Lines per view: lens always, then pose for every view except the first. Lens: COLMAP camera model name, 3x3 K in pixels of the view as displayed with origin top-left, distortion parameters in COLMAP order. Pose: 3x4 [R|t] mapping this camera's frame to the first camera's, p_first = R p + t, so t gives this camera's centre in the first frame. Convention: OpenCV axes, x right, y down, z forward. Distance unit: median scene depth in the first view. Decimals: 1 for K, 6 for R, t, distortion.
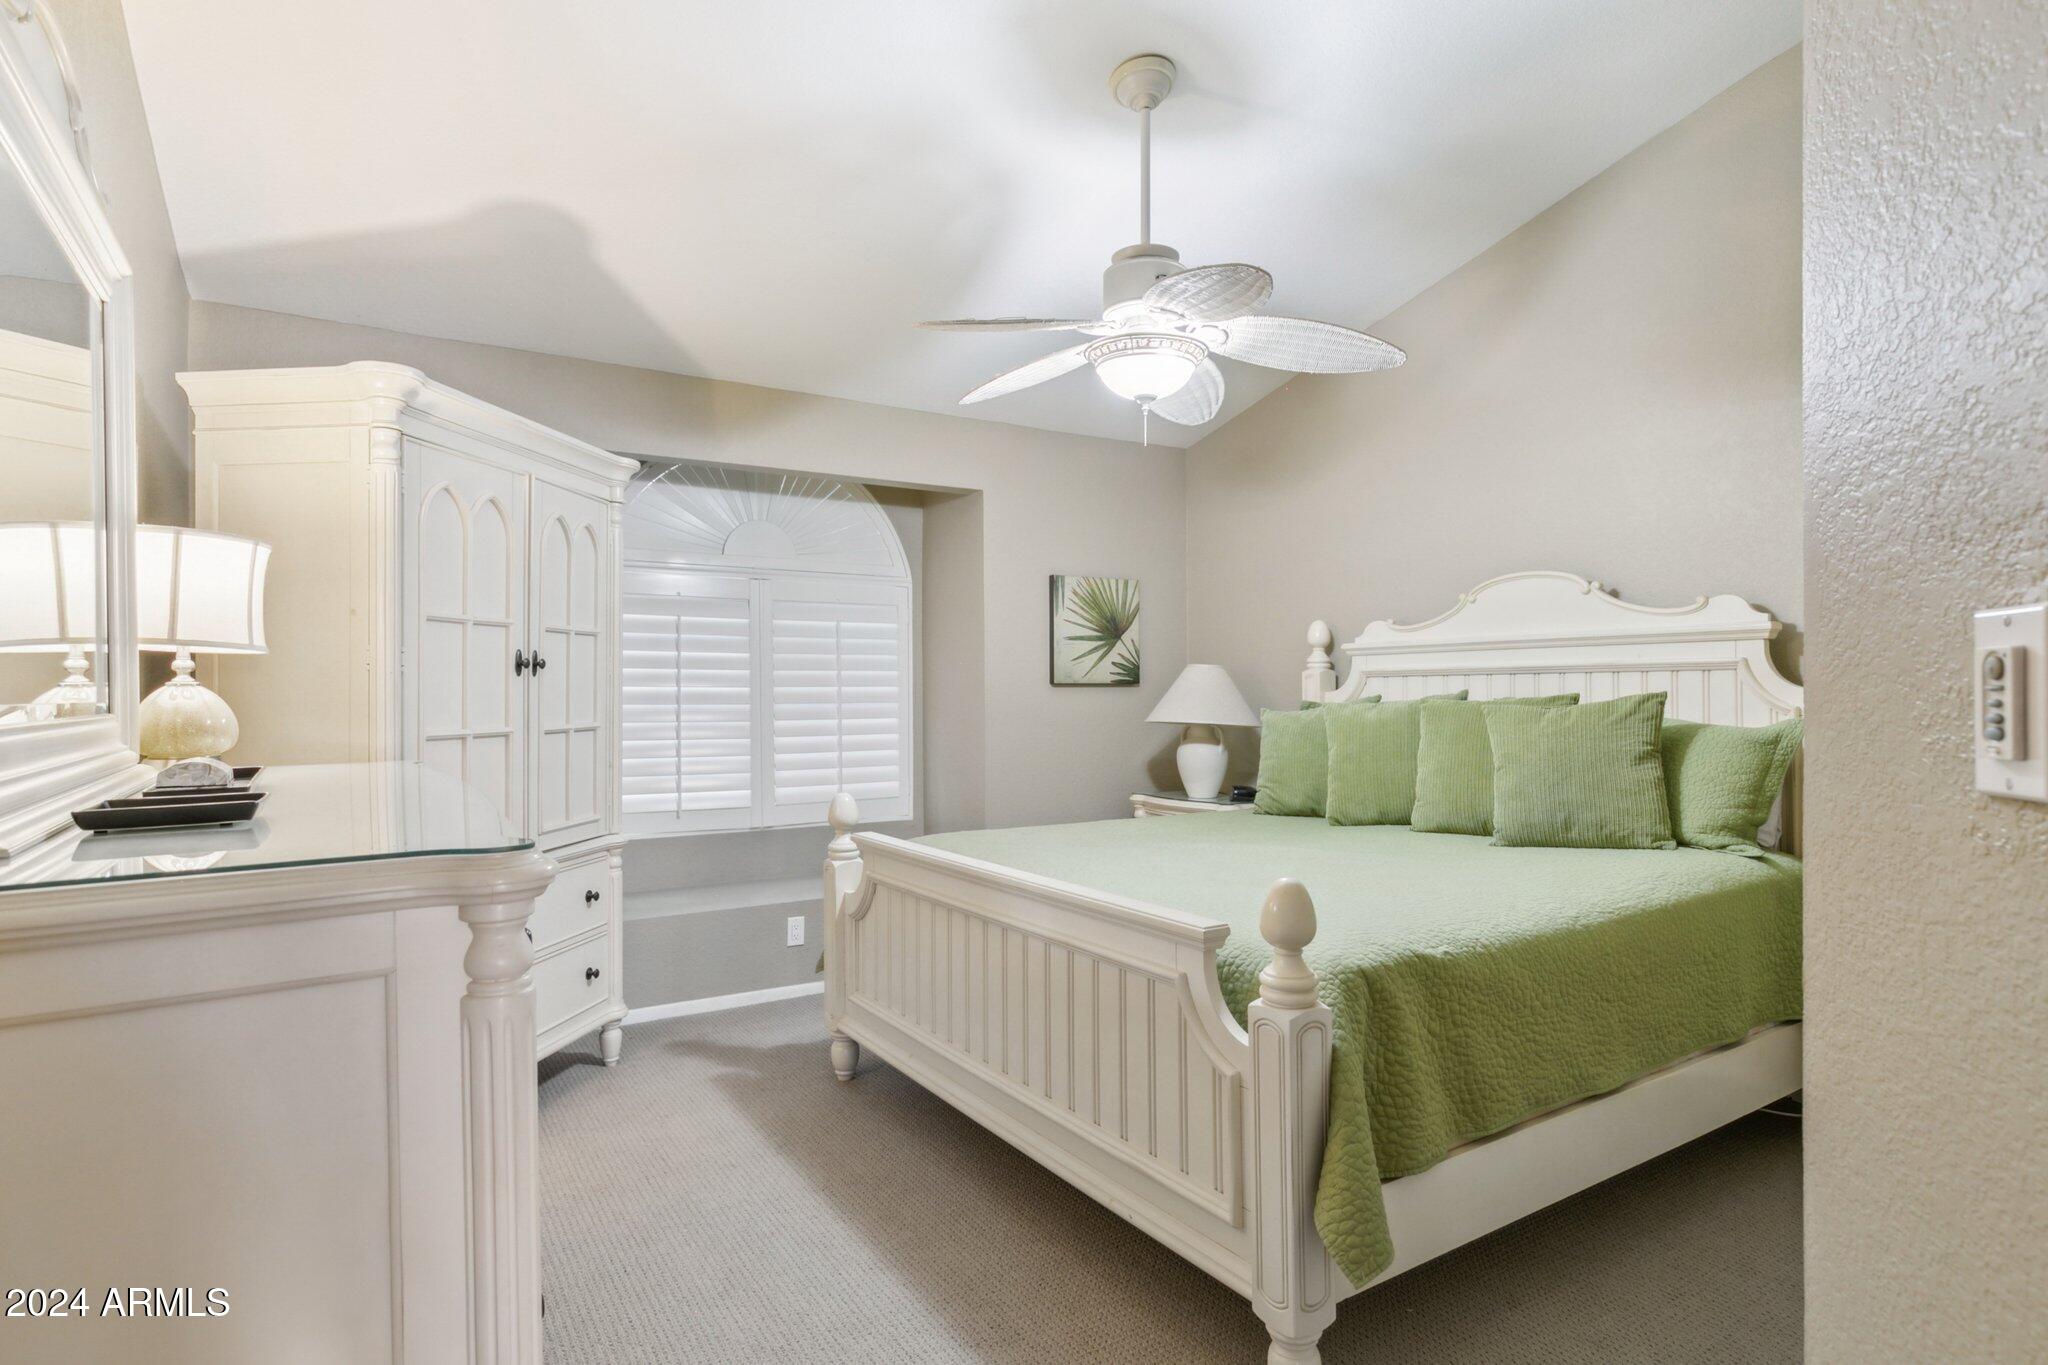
lens RADIAL K [[1087.3, 0, 1031.5], [0, 1087.3, 695.4], [0, 0, 1]] dist [0.001850, 0.000120]
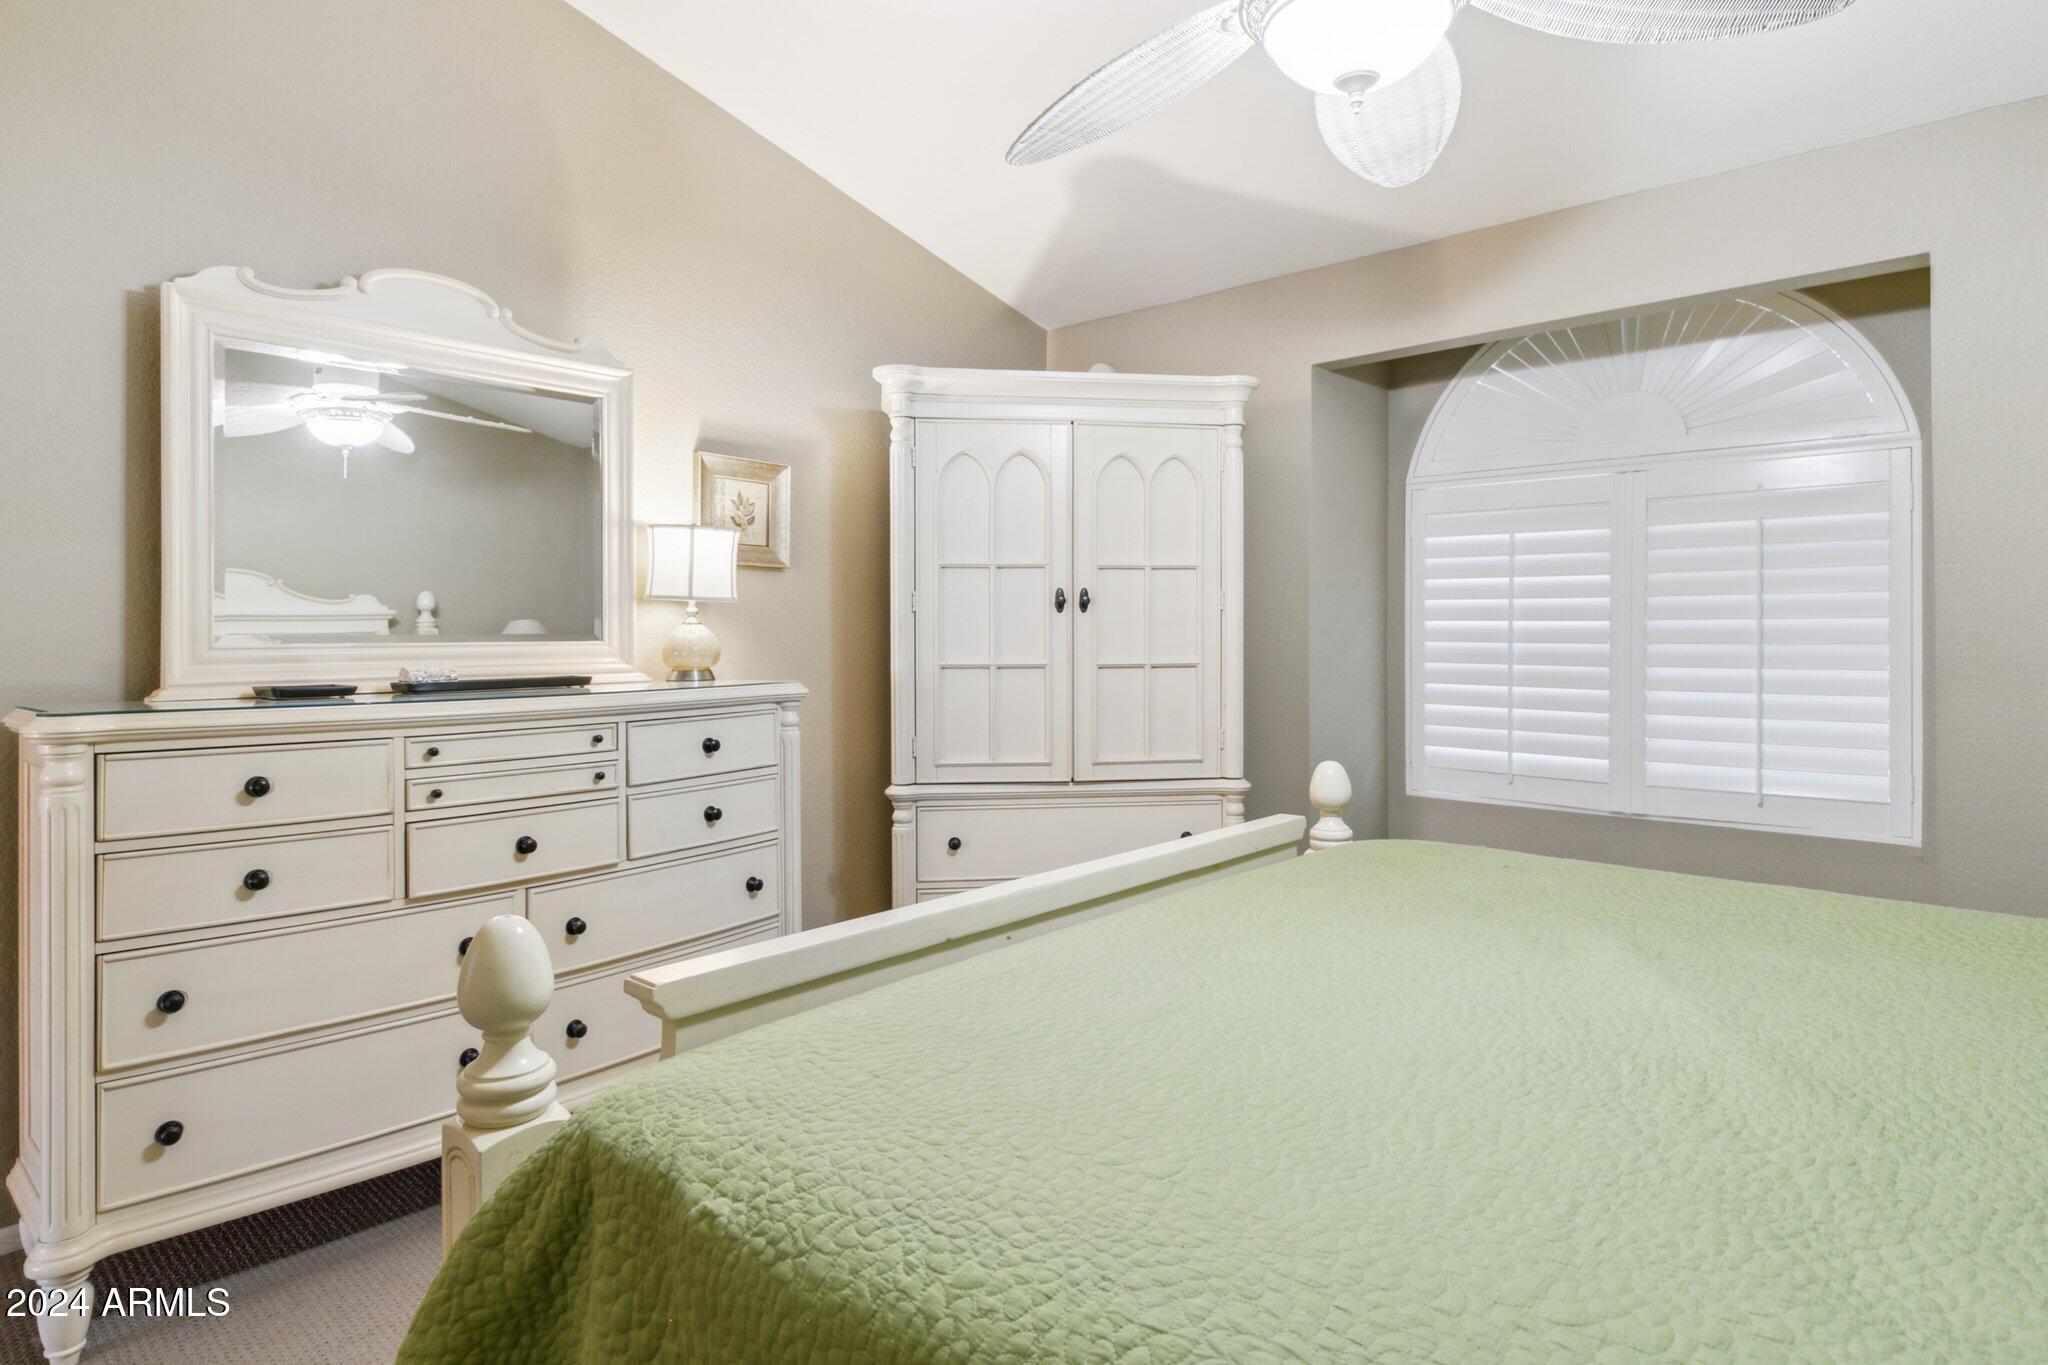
lens RADIAL K [[1101.5, 0, 1030.4], [0, 1101.5, 633.5], [0, 0, 1]] dist [-0.002803, -0.000374]
pose [[0.280815, -0.001253, -0.959761, 0.366194], [-0.001447, 0.999997, -0.001729, 0.002896], [0.959761, 0.001874, 0.280812, 0.437561]]
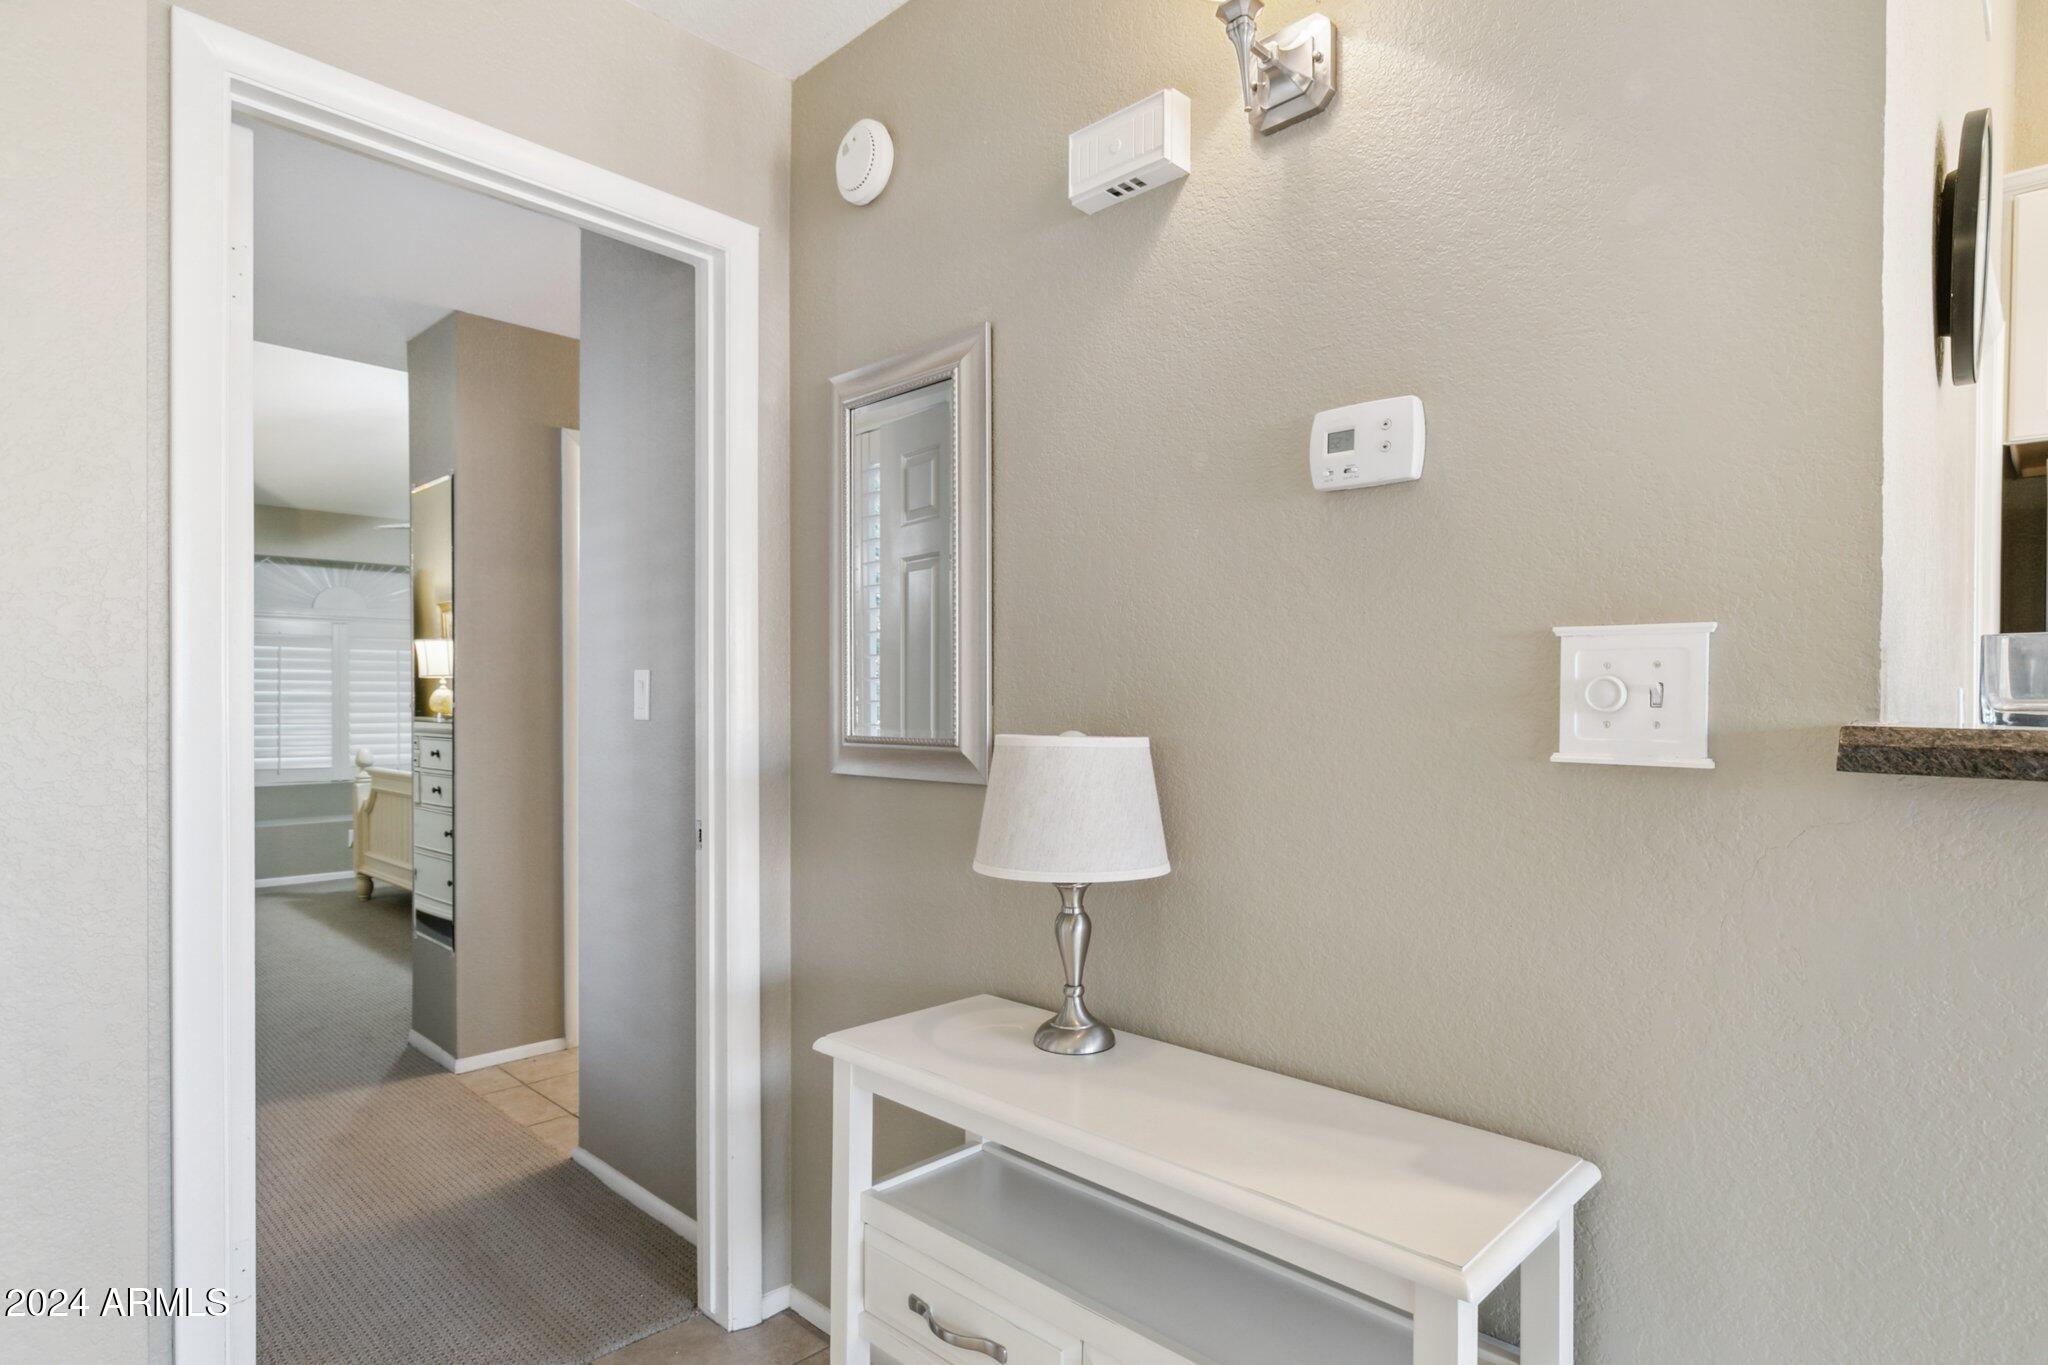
lens RADIAL K [[1087.3, 0, 1031.5], [0, 1087.3, 695.4], [0, 0, 1]] dist [0.001850, 0.000120]
pose [[0.971246, 0.005479, 0.238017, 0.367009], [-0.004287, 0.999976, -0.005525, 0.002190], [-0.238042, 0.004346, 0.971245, -0.811813]]
